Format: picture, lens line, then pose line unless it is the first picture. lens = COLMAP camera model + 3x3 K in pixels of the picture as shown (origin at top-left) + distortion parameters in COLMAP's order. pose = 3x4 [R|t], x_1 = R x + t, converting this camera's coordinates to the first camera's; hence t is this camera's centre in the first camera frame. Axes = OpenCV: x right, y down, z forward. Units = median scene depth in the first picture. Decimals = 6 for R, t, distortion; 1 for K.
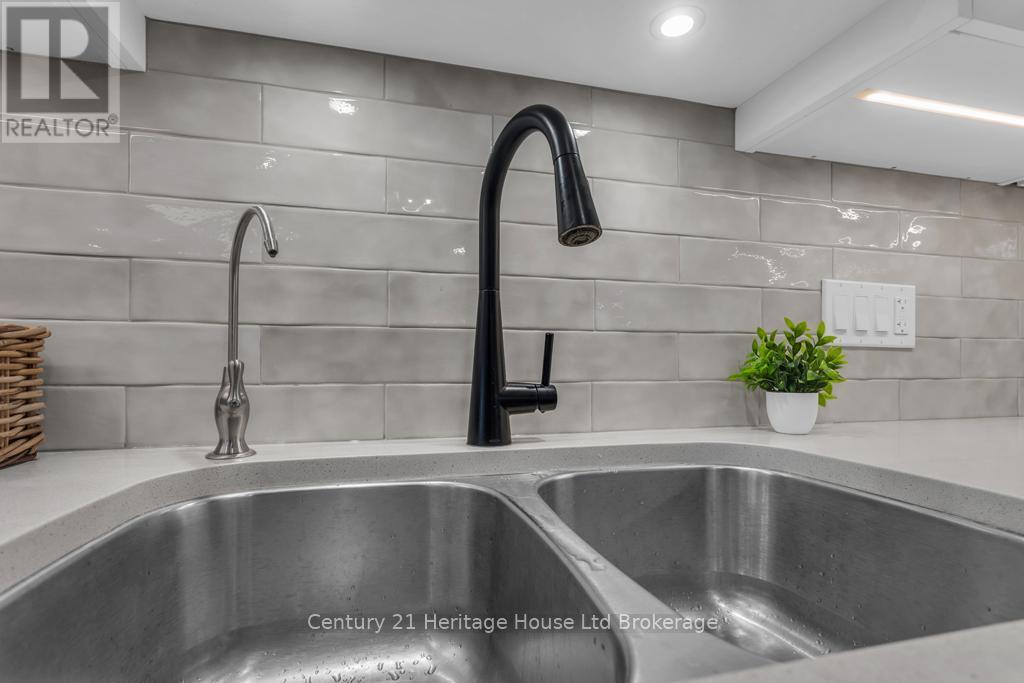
lens RADIAL K [[496.8, 0, 512.1], [0, 496.8, 361.2], [0, 0, 1]] dist [0.000175, 0.000230]
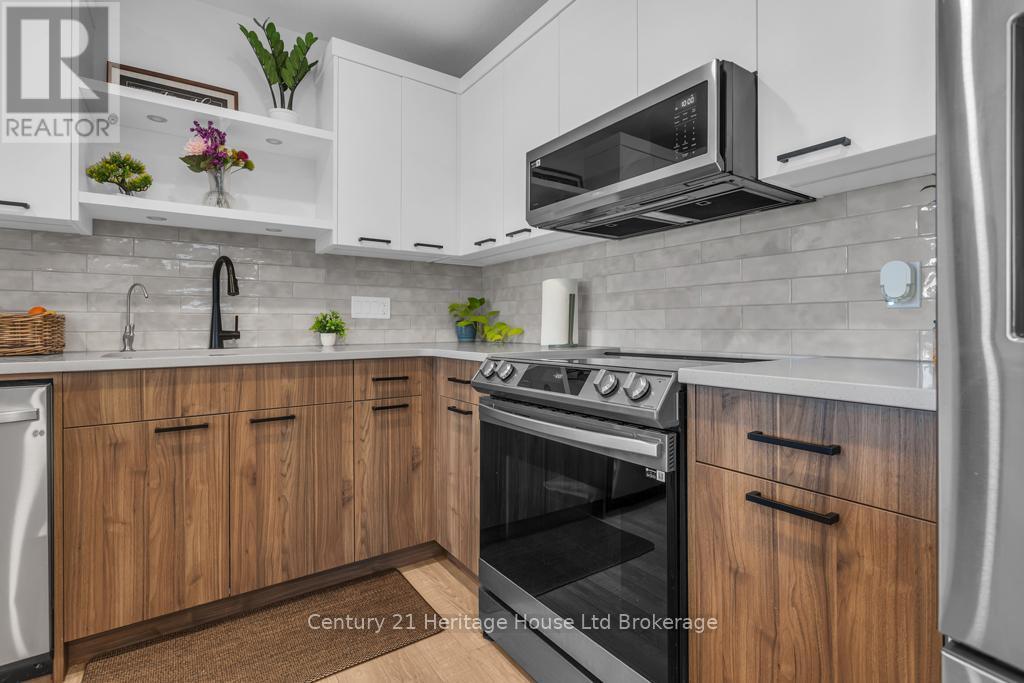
lens RADIAL K [[484.7, 0, 505.1], [0, 484.7, 333.1], [0, 0, 1]] dist [0.000485, 0.000872]
pose [[0.943952, -0.010775, 0.329906, 0.693056], [0.003573, 0.999742, 0.022431, -0.005335], [-0.330062, -0.019996, 0.943747, -2.657801]]
